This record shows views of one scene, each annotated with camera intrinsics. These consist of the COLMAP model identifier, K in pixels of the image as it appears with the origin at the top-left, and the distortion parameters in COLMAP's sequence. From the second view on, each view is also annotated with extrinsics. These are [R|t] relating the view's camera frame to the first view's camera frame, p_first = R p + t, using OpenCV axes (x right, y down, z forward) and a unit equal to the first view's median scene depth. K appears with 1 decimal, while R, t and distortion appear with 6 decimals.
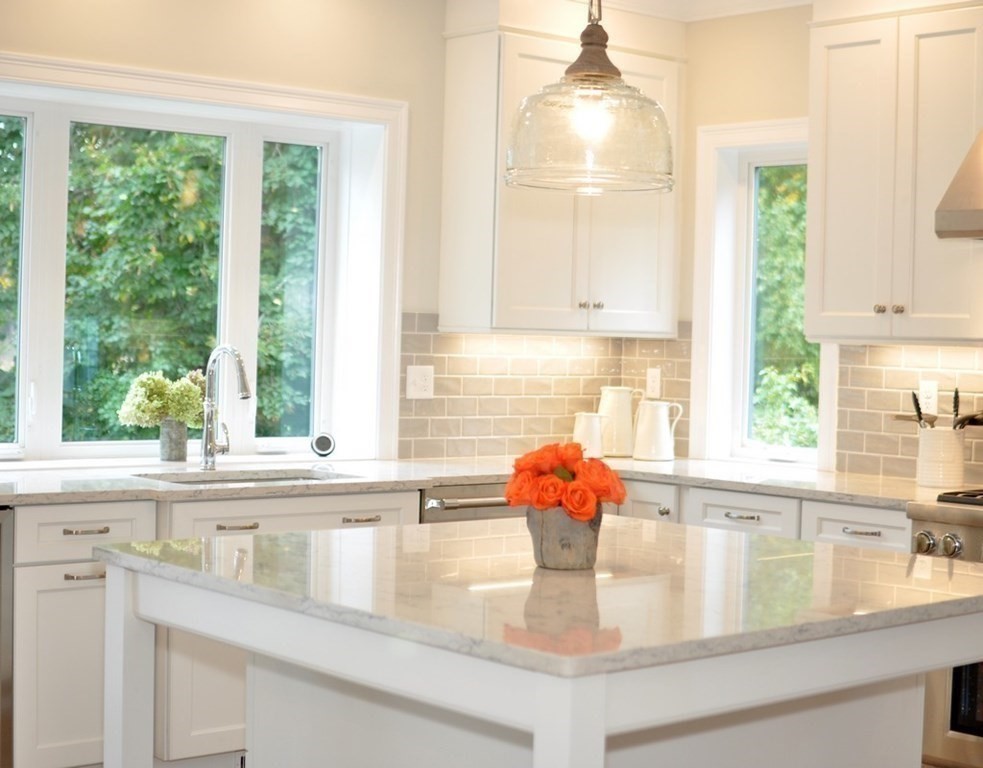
lens RADIAL K [[1783.9, 0, 429.2], [0, 1783.9, 372.1], [0, 0, 1]] dist [-0.205766, 0.241439]
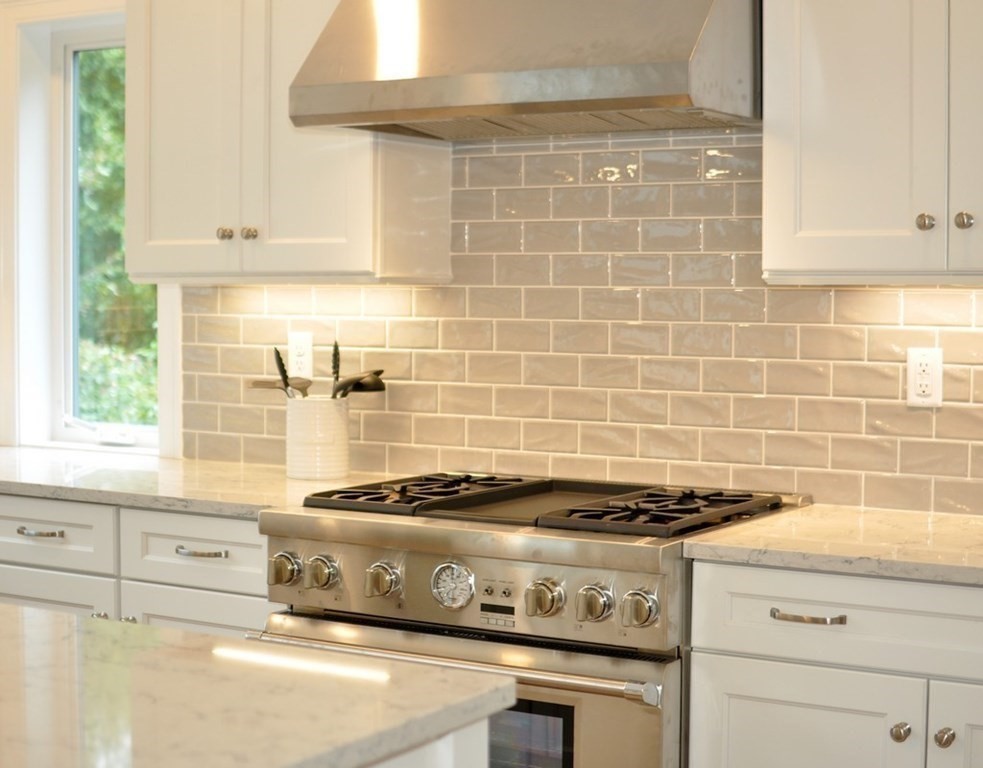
lens RADIAL K [[1783.9, 0, 429.2], [0, 1783.9, 372.1], [0, 0, 1]] dist [-0.205766, 0.241439]
pose [[0.952011, -0.034926, 0.304065, 0.107755], [0.026554, 0.999147, 0.031625, -0.000354], [-0.304911, -0.022033, 0.952126, 0.273032]]
